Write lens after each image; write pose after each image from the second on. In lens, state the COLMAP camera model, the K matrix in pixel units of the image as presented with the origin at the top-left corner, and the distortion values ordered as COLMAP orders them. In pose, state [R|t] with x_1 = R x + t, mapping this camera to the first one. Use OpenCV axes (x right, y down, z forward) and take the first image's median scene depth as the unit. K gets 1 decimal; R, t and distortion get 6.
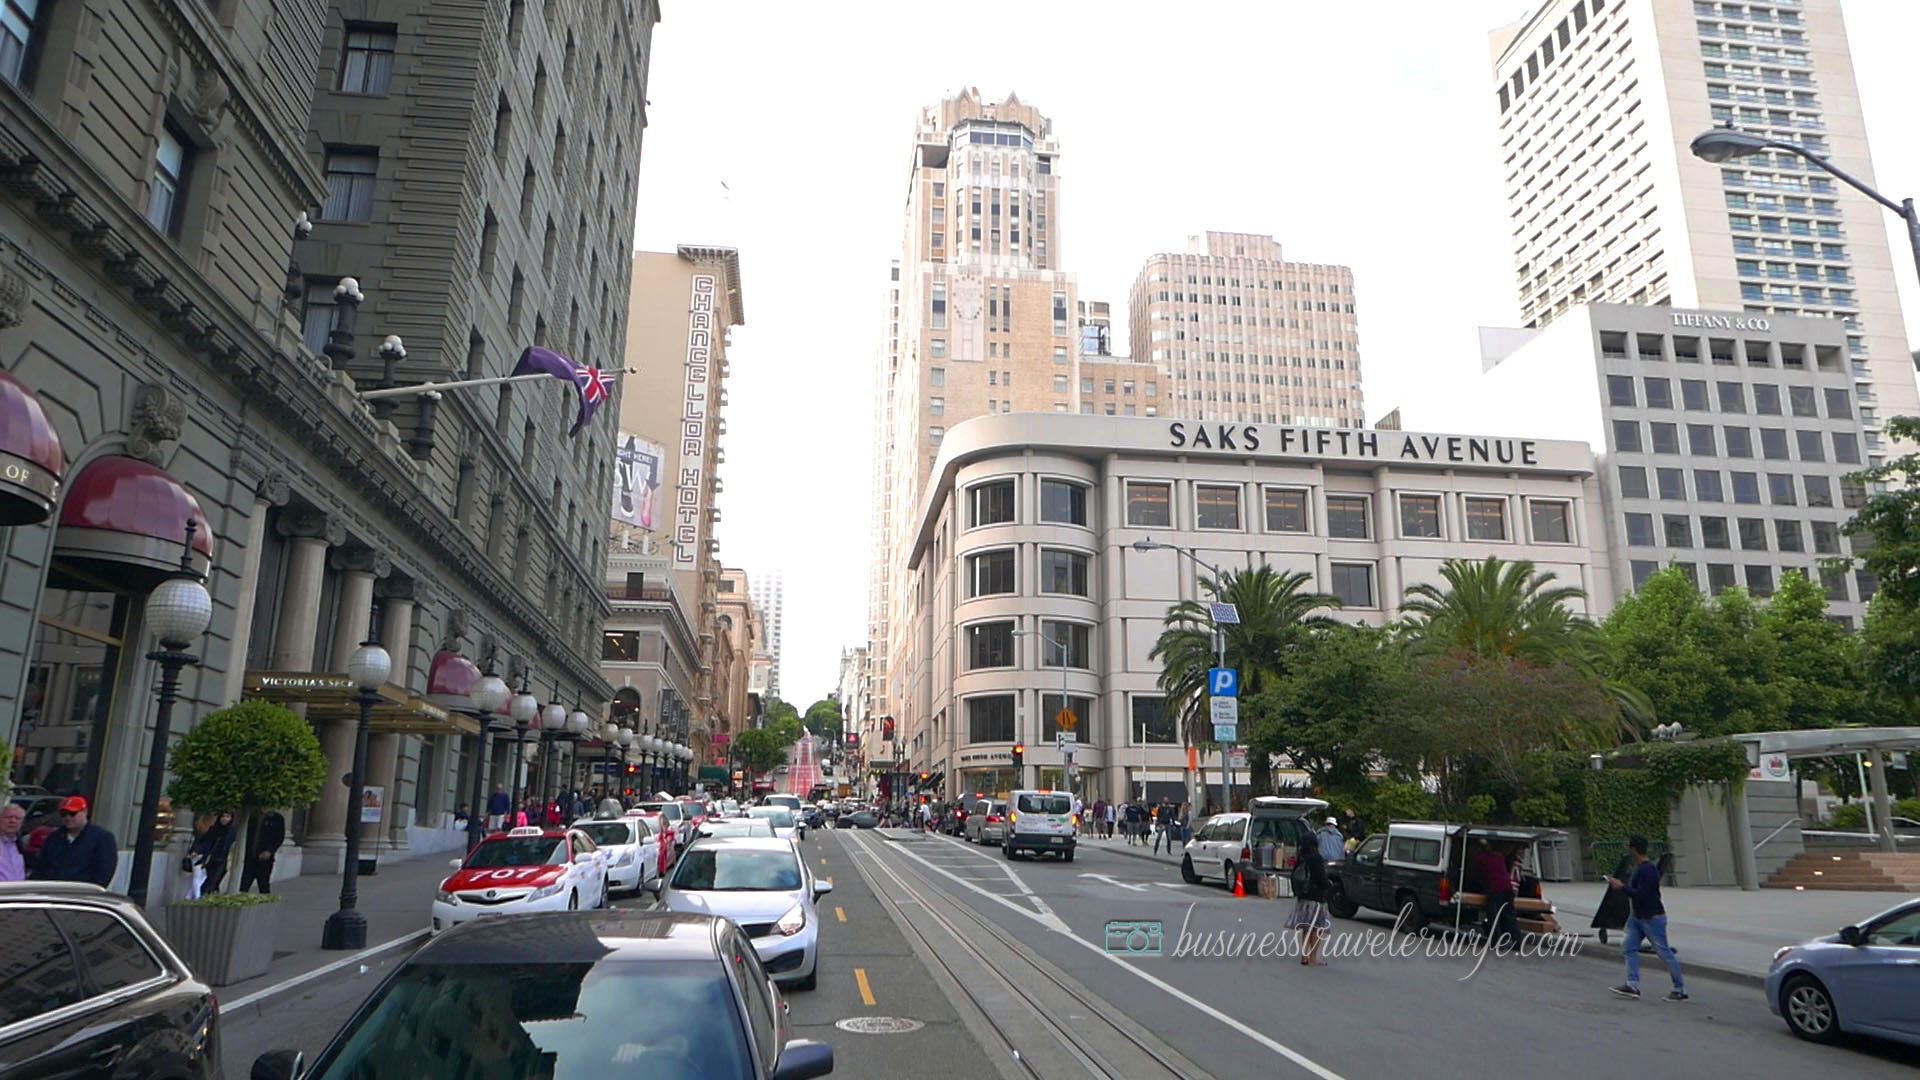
lens RADIAL K [[1285.2, 0, 957.6], [0, 1285.2, 535.7], [0, 0, 1]] dist [0.005461, 0.000487]
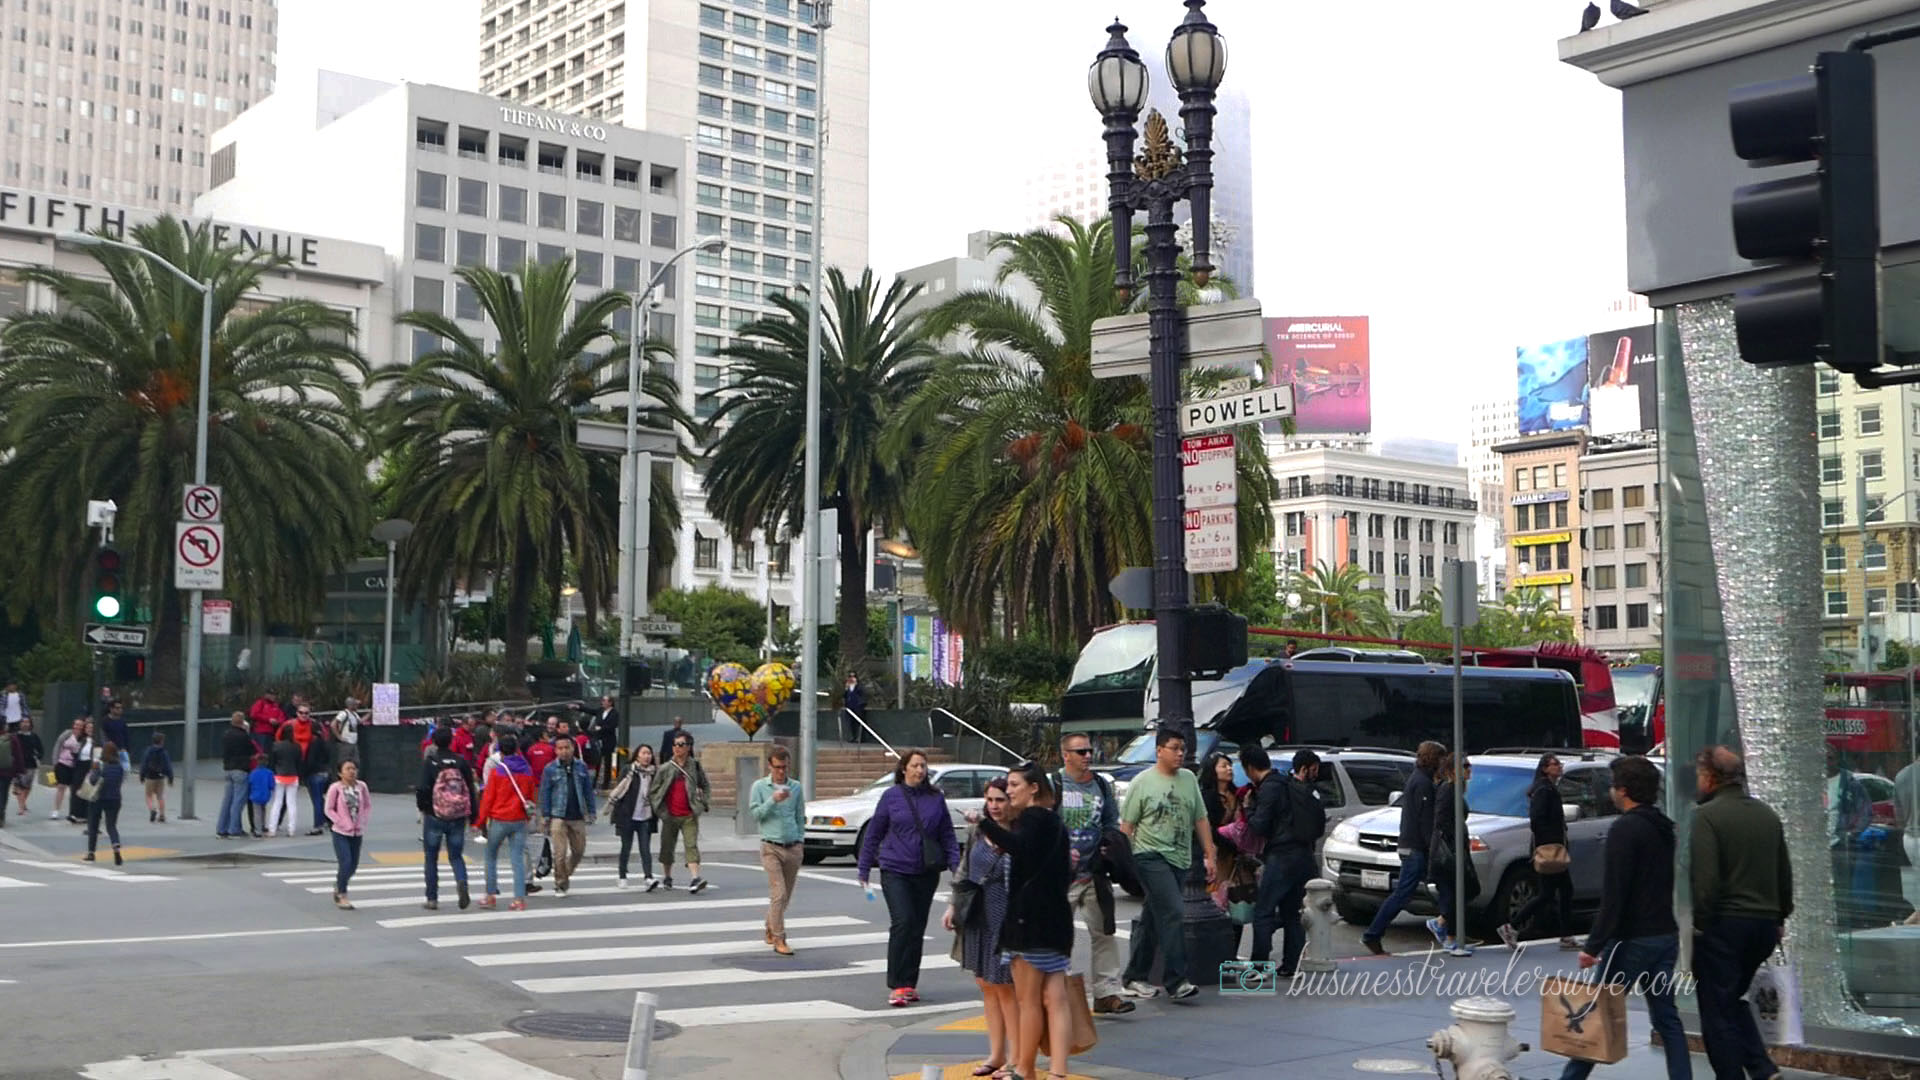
lens RADIAL K [[2119.0, 0, 961.2], [0, 2119.0, 541.4], [0, 0, 1]] dist [-0.031500, 0.000000]
pose [[0.842032, 0.042608, 0.537742, 0.052287], [-0.126351, 0.984722, 0.119824, -0.094189], [-0.524421, -0.168840, 0.834551, -0.437477]]
